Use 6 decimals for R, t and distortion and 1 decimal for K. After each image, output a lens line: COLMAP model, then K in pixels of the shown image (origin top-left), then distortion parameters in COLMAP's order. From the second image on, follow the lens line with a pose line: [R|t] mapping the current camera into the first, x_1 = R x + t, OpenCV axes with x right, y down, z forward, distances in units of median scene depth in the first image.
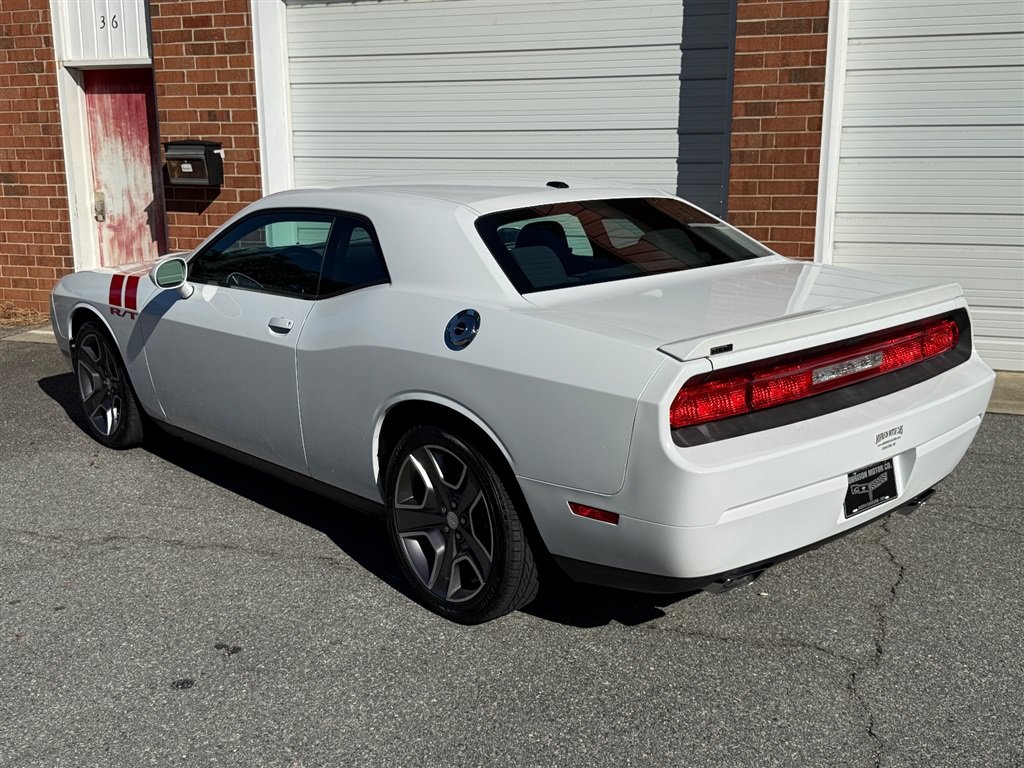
lens RADIAL K [[1114.1, 0, 516.0], [0, 1114.1, 386.0], [0, 0, 1]] dist [0.051935, 0.000000]
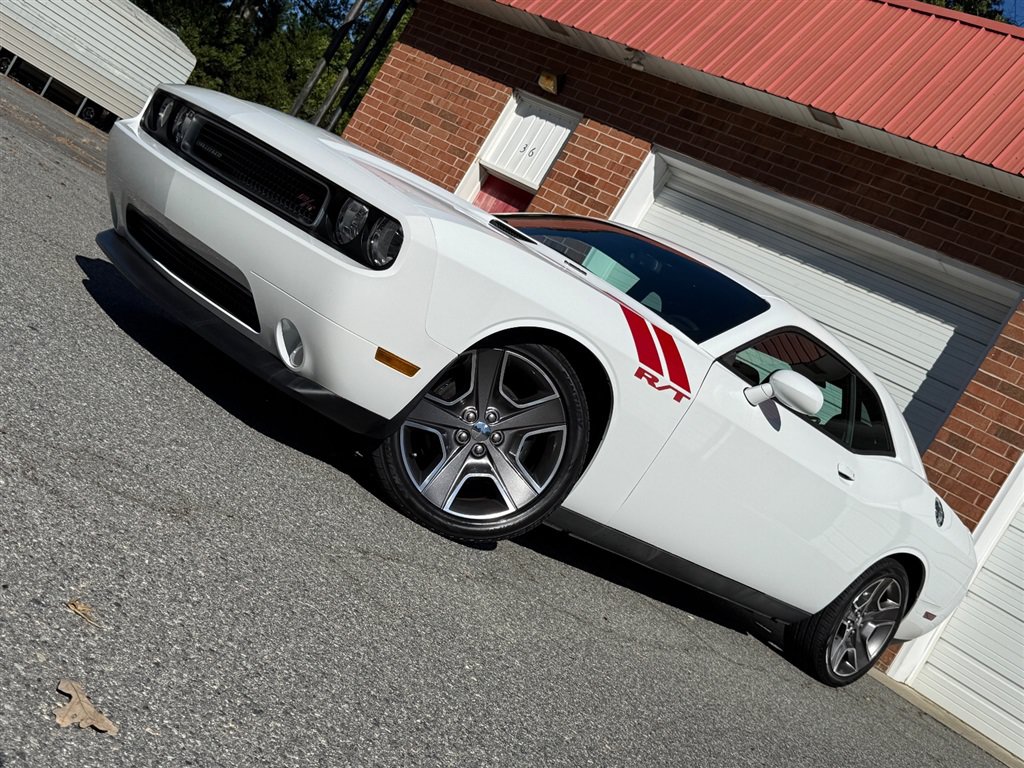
lens RADIAL K [[1181.6, 0, 510.5], [0, 1181.6, 387.0], [0, 0, 1]] dist [0.083392, 0.000000]
pose [[0.814541, 0.505152, -0.285208, 0.154807], [-0.564659, 0.803110, -0.190195, 0.176706], [0.132976, 0.315967, 0.939405, -0.186100]]
